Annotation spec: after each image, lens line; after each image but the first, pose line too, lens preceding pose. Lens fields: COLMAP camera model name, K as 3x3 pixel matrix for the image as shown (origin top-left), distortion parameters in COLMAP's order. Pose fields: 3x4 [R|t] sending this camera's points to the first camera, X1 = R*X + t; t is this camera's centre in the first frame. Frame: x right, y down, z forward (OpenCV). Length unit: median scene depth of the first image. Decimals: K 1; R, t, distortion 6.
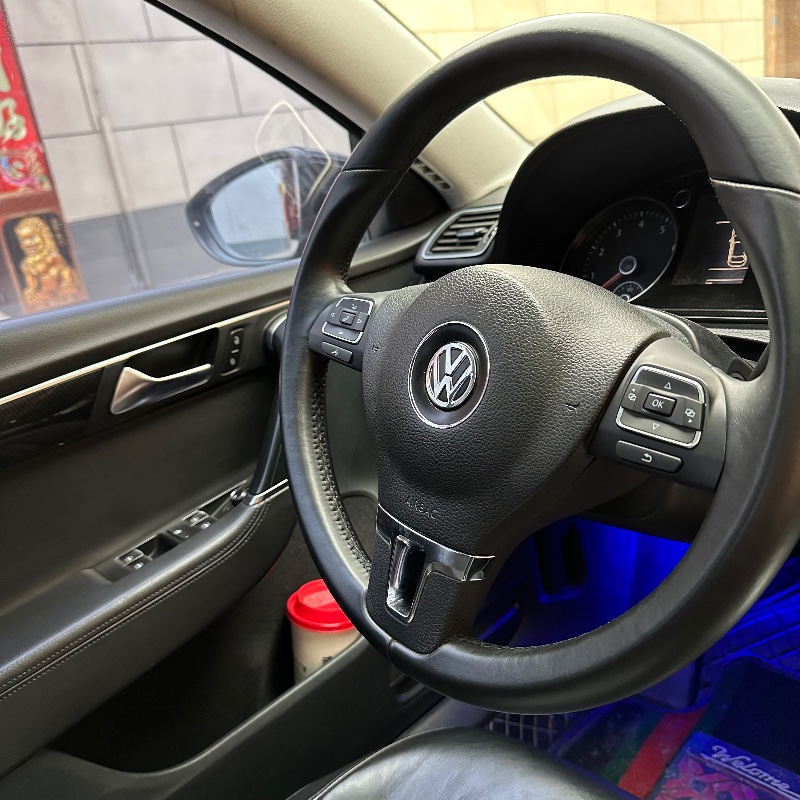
lens RADIAL K [[774.3, 0, 401.4], [0, 774.3, 395.2], [0, 0, 1]] dist [-0.022191, 0.000000]
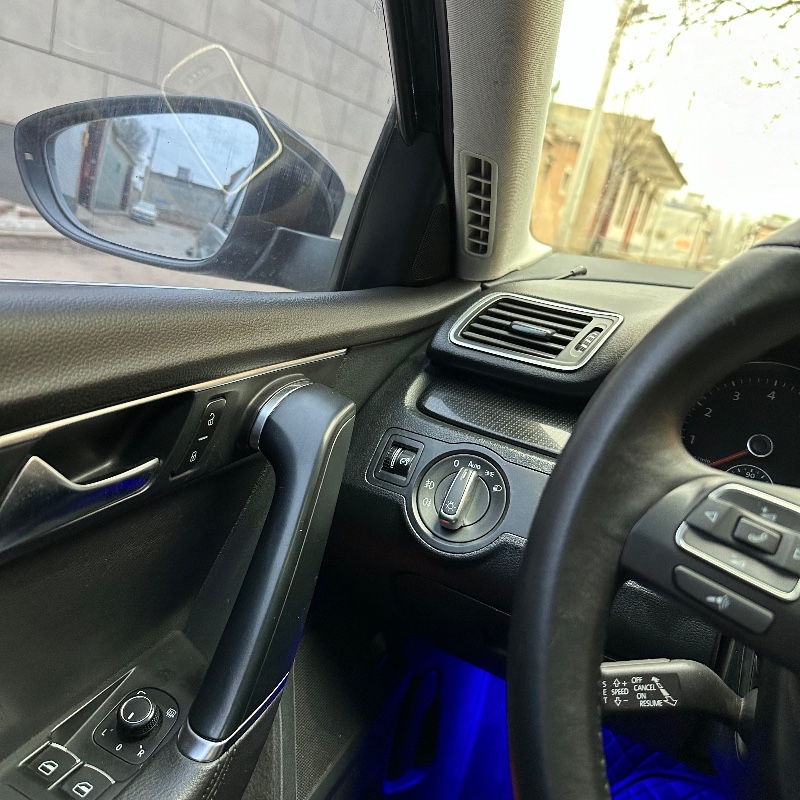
lens RADIAL K [[774.3, 0, 403.2], [0, 774.3, 394.2], [0, 0, 1]] dist [-0.022191, 0.000000]
pose [[0.855416, 0.235592, 0.461260, -0.349120], [-0.212983, 0.971784, -0.101366, -0.061953], [-0.472126, -0.011530, 0.881456, 0.470909]]
